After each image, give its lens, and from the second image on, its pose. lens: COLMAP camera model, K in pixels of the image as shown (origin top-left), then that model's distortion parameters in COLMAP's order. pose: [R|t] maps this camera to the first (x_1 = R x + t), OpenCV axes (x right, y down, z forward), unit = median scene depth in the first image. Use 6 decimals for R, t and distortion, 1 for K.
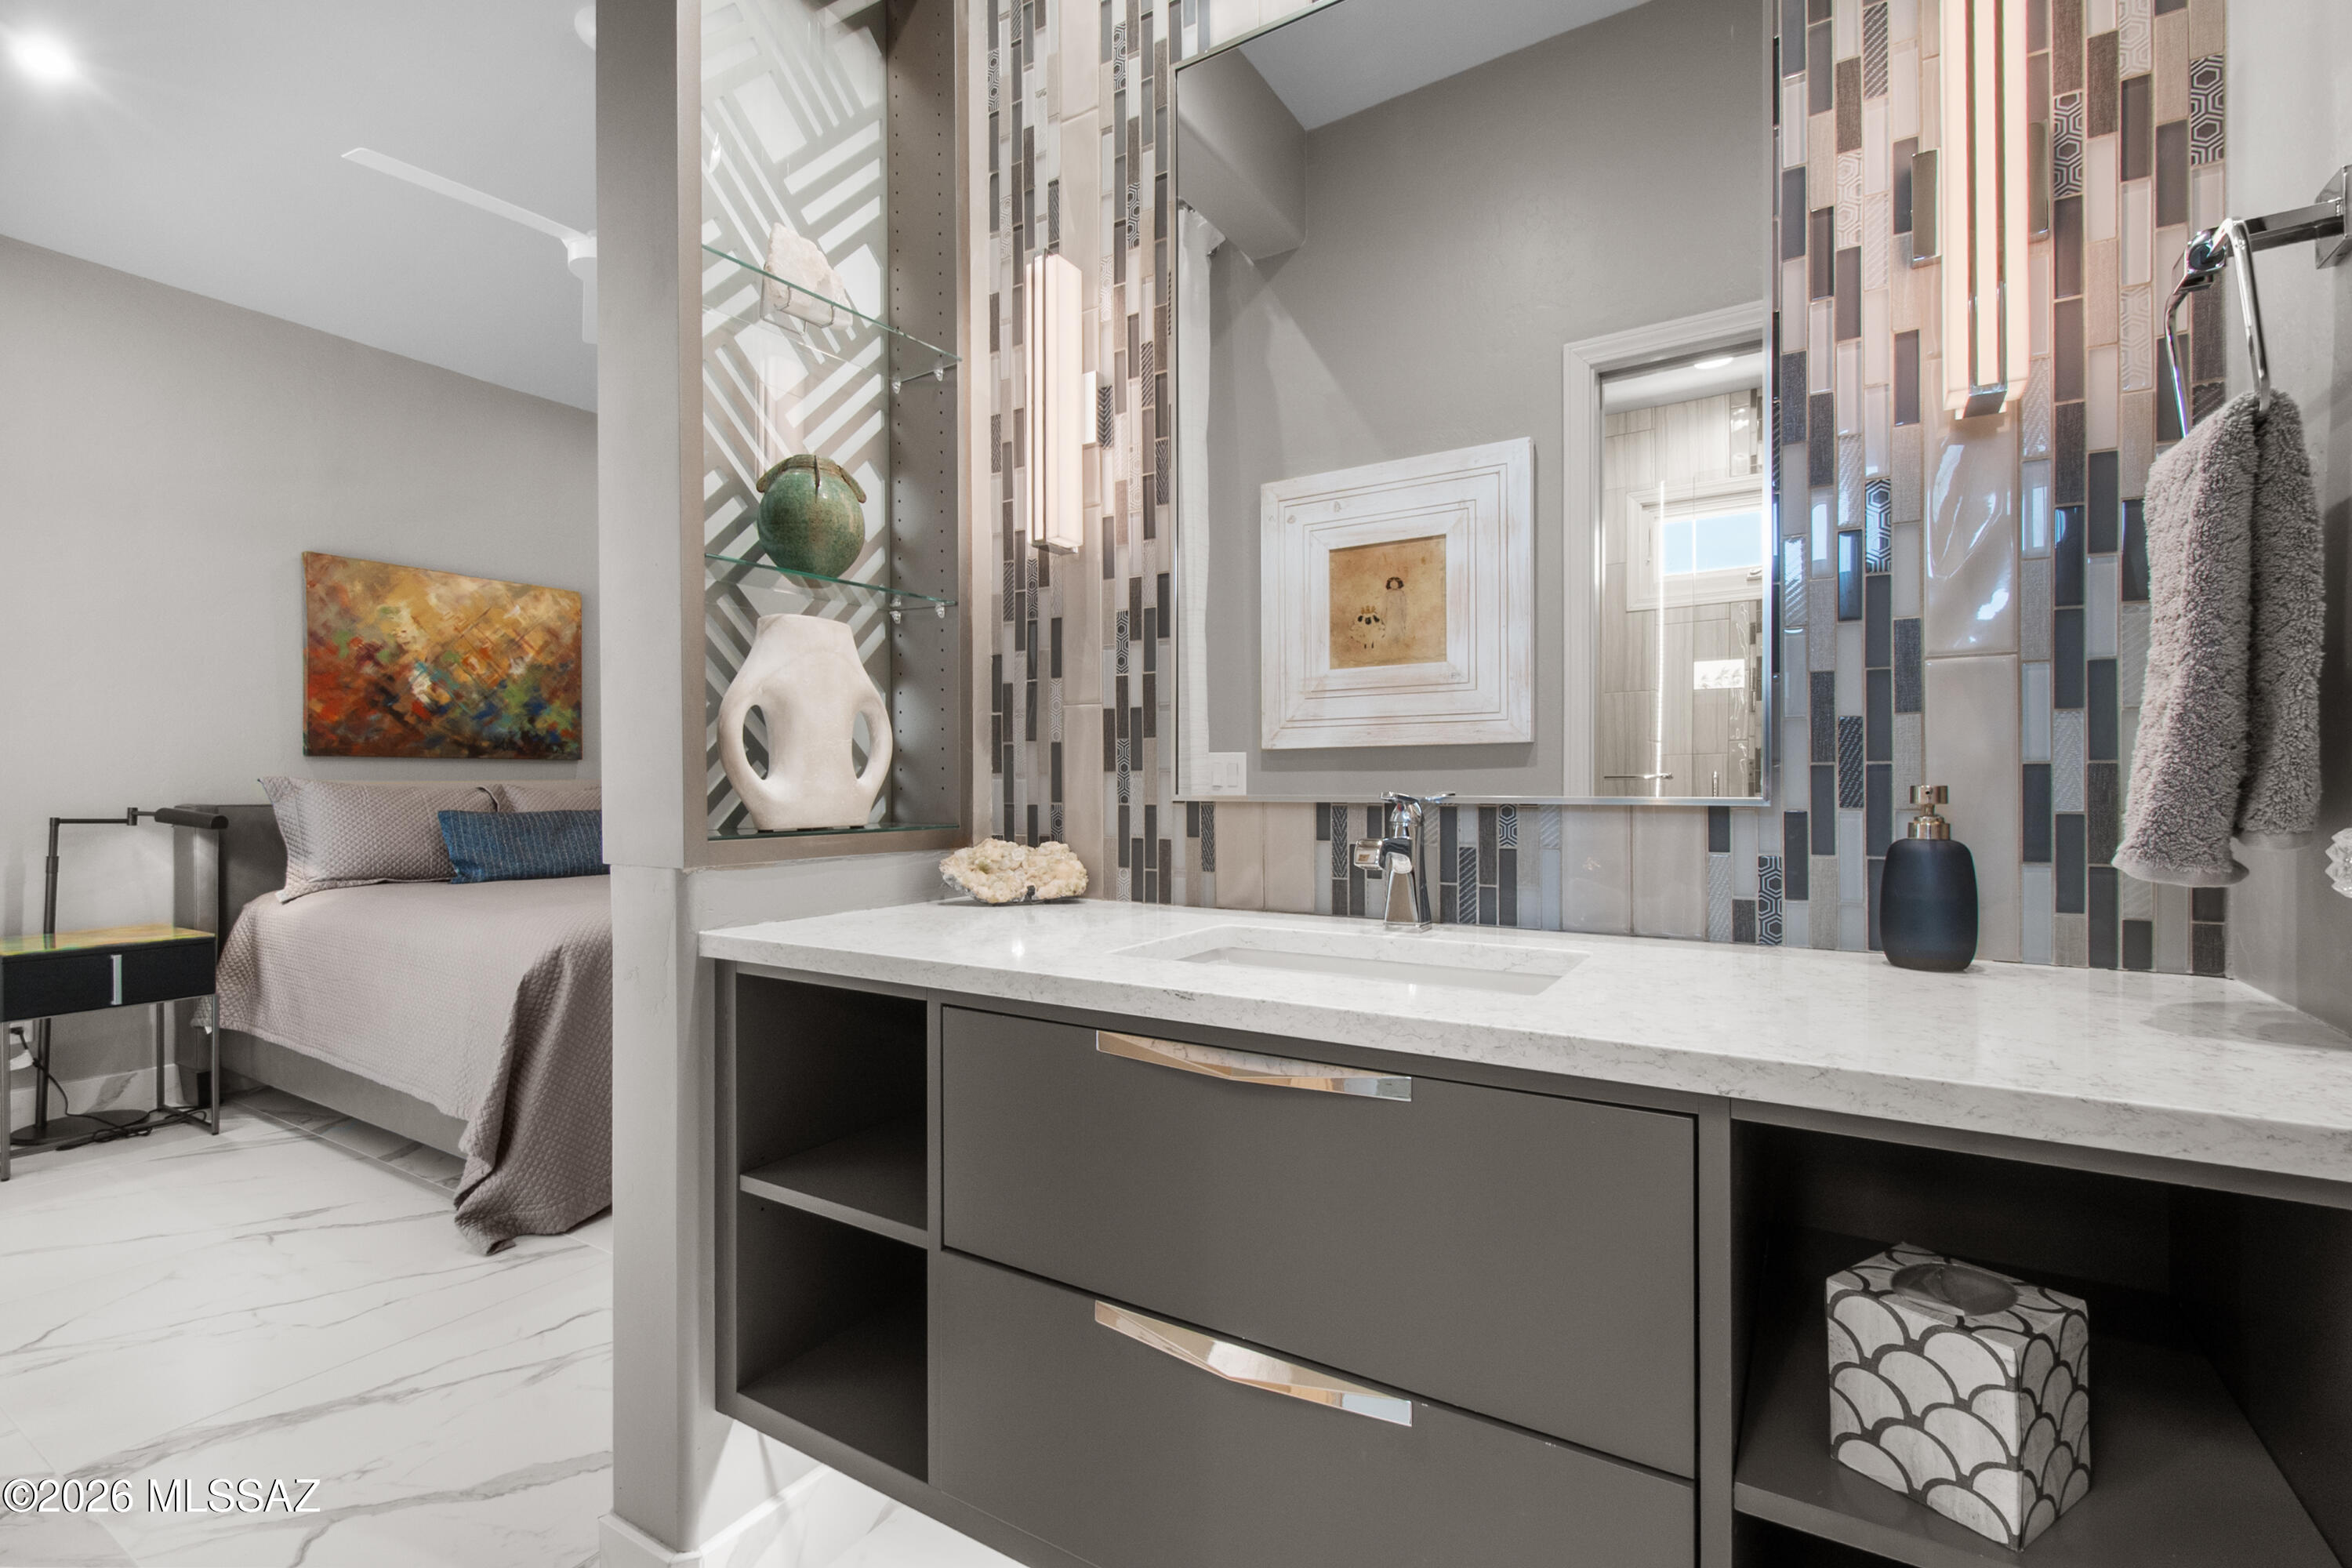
lens RADIAL K [[1053.9, 0, 1177.9], [0, 1053.9, 786.0], [0, 0, 1]] dist [0.002835, -0.002841]
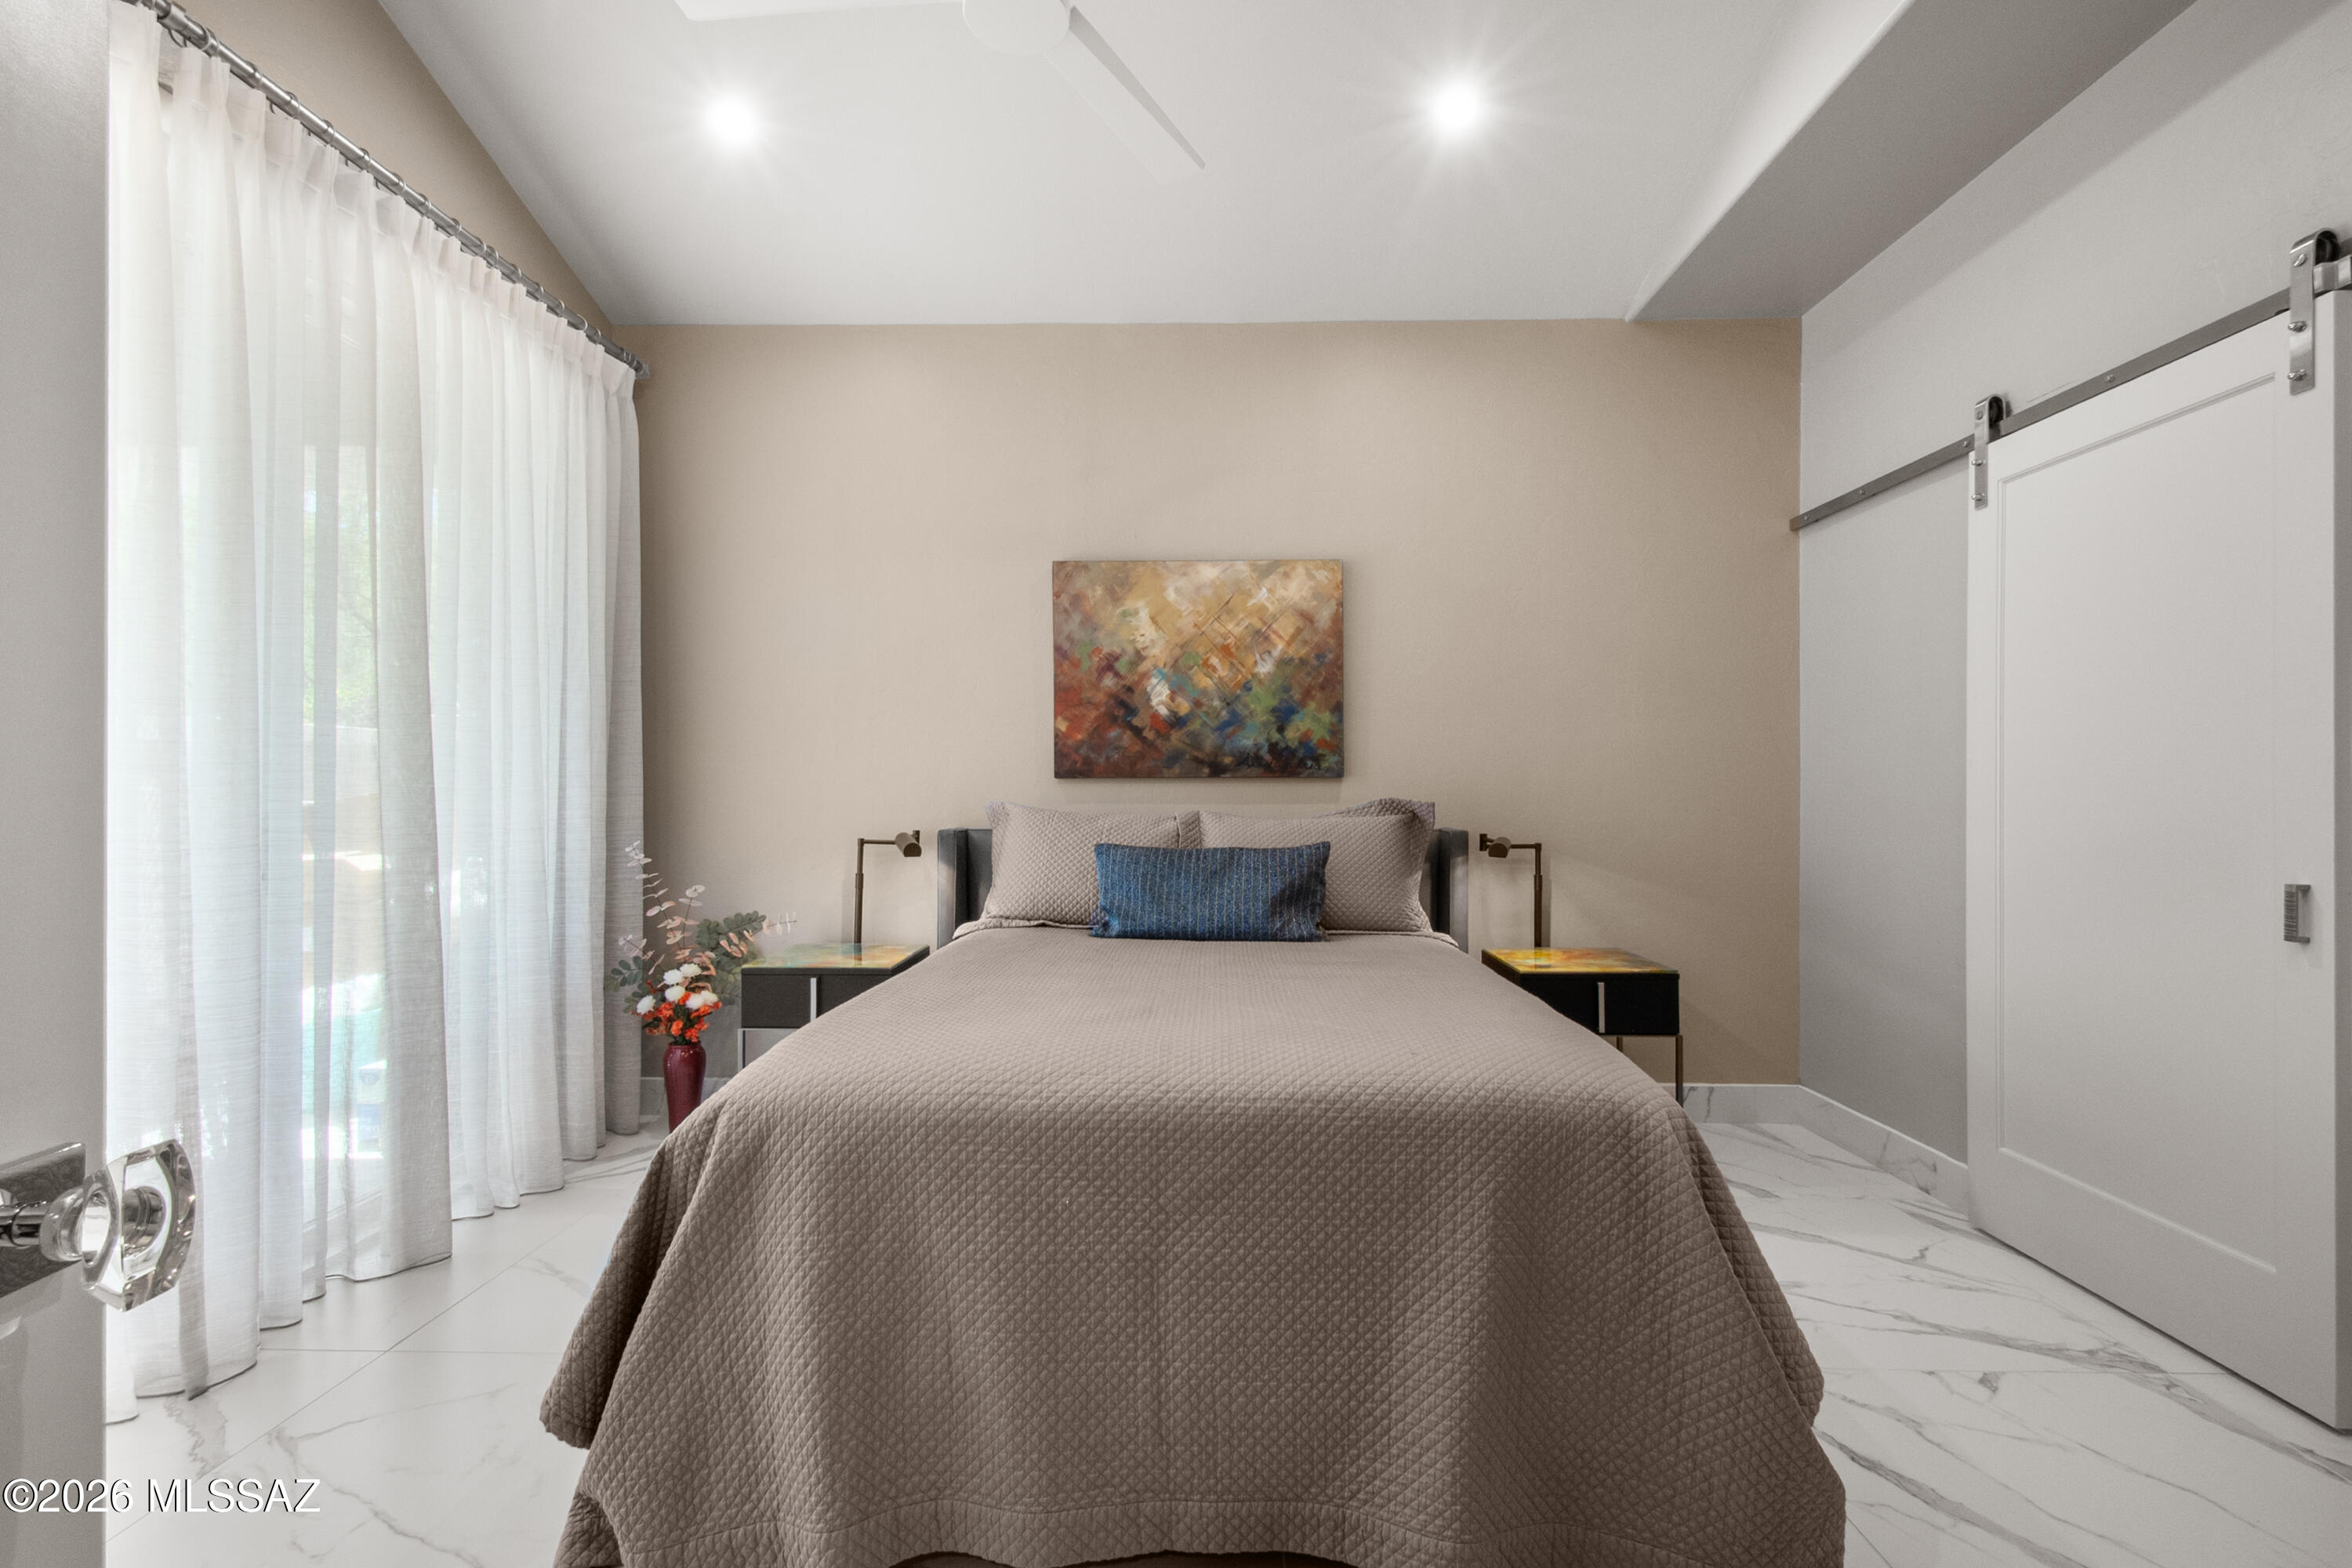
lens RADIAL K [[1053.9, 0, 1170.6], [0, 1053.9, 784.6], [0, 0, 1]] dist [0.002835, -0.002841]
pose [[0.501335, -0.002785, -0.865249, 0.038188], [-0.004337, 0.999974, -0.005732, -0.016392], [0.865242, 0.006626, 0.501310, 0.567812]]
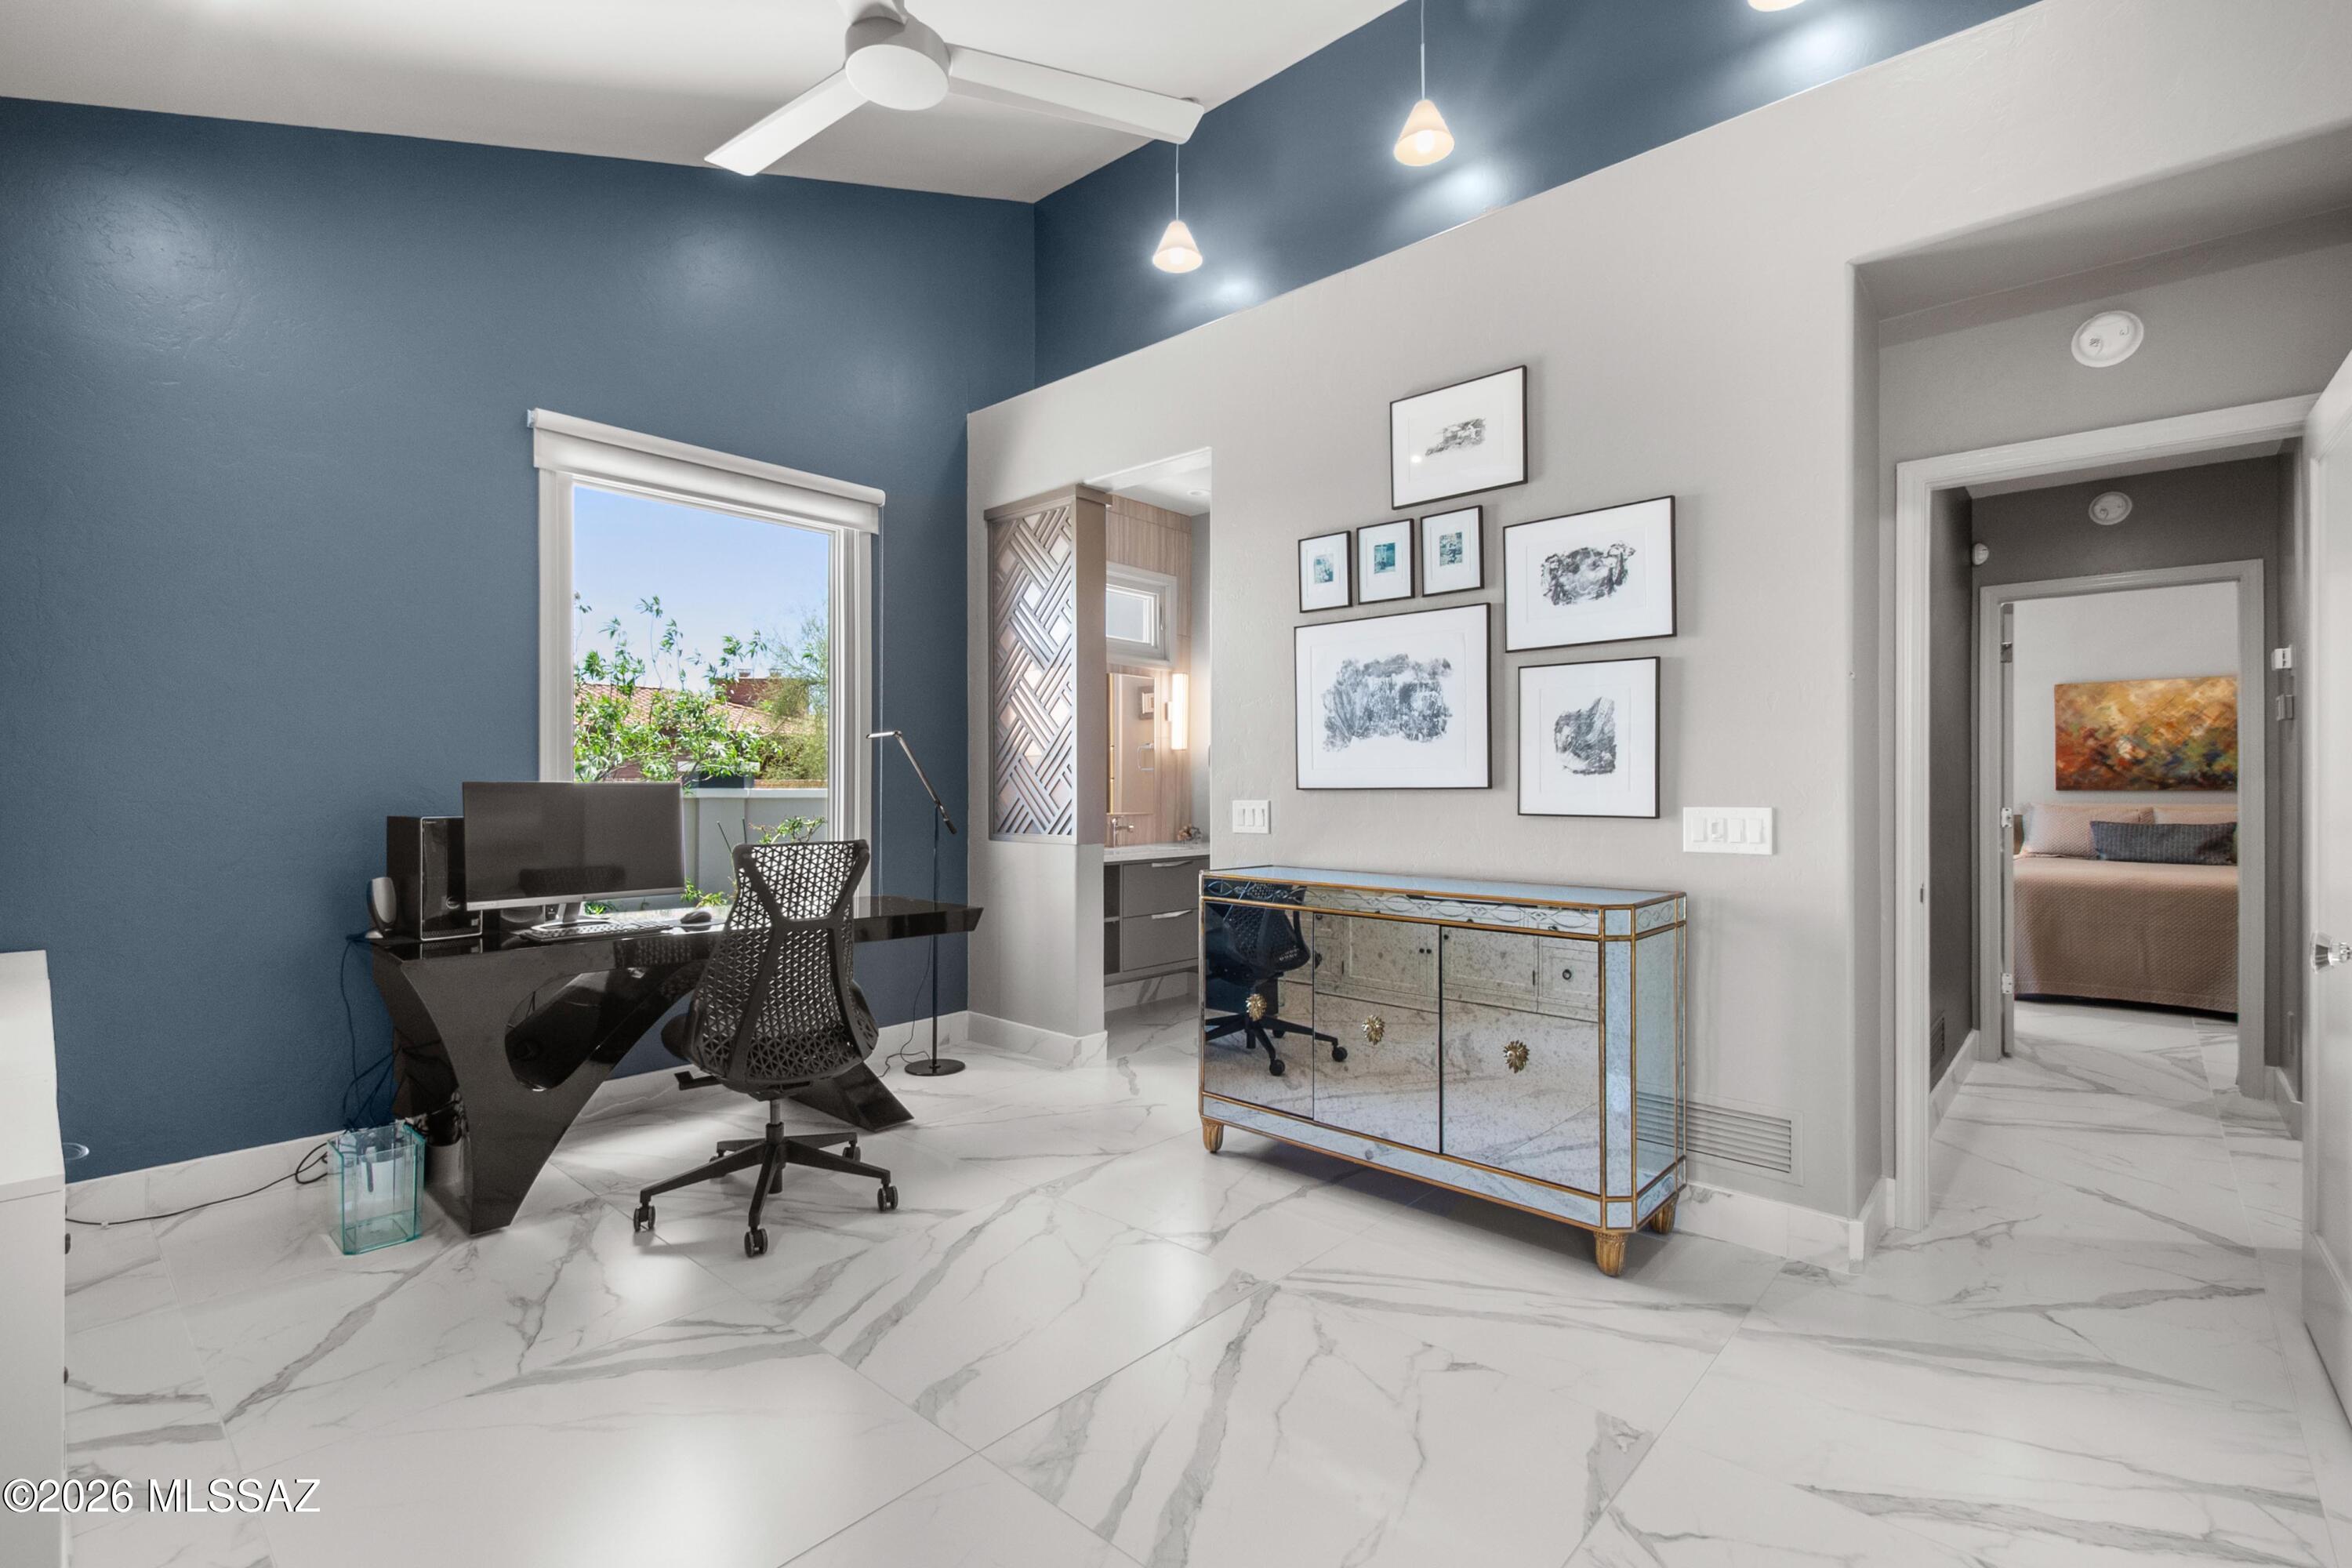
lens RADIAL K [[1053.9, 0, 1184.2], [0, 1053.9, 790.6], [0, 0, 1]] dist [0.002835, -0.002841]
pose [[-0.173678, 0.002632, -0.984799, 1.240286], [-0.001455, 0.999995, 0.002929, -0.029233], [0.984801, 0.001942, -0.173674, -0.215341]]
